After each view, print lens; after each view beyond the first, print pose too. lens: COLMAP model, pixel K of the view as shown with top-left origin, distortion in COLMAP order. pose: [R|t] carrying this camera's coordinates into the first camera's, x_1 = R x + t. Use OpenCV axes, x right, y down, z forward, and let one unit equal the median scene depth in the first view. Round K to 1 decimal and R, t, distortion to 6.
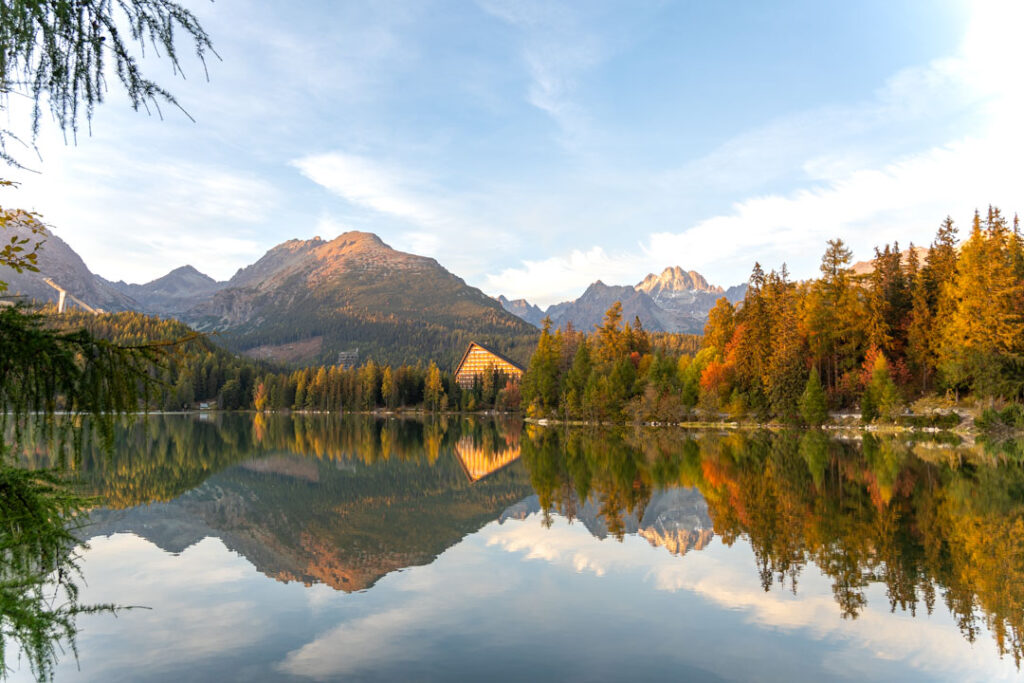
lens RADIAL K [[751.9, 0, 511.8], [0, 751.9, 335.7], [0, 0, 1]] dist [-0.015986, -0.000707]
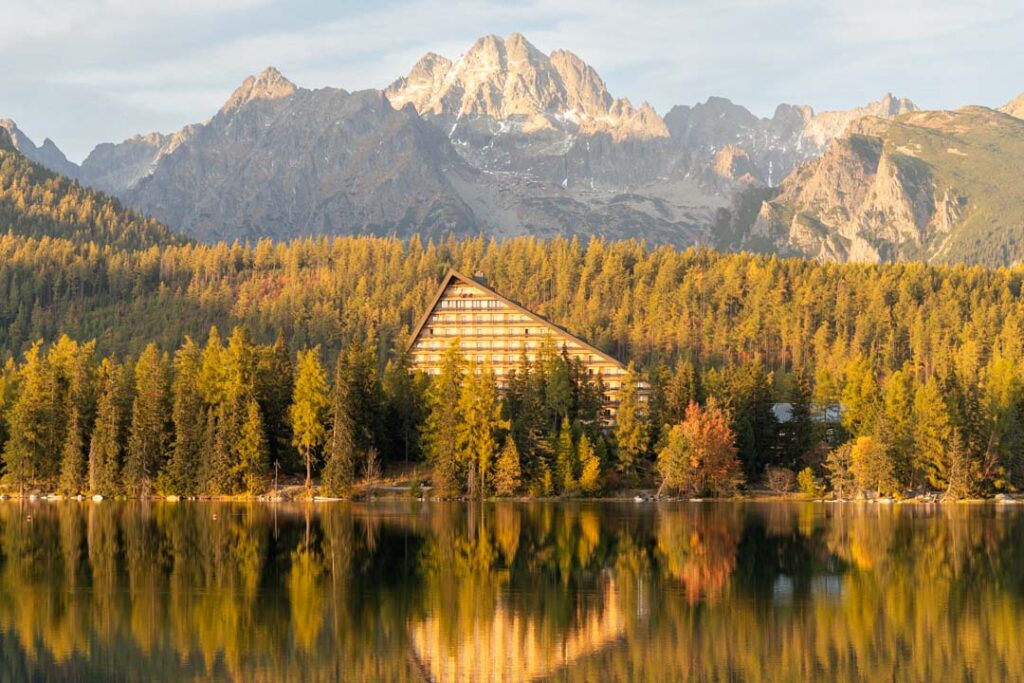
lens RADIAL K [[2463.6, 0, 512.0], [0, 2463.6, 341.5], [0, 0, 1]] dist [-0.061198, -0.119120]
pose [[0.968973, 0.017669, 0.246533, -0.298590], [-0.027032, 0.999034, 0.034644, 0.001345], [-0.245683, -0.040233, 0.968515, 0.011416]]
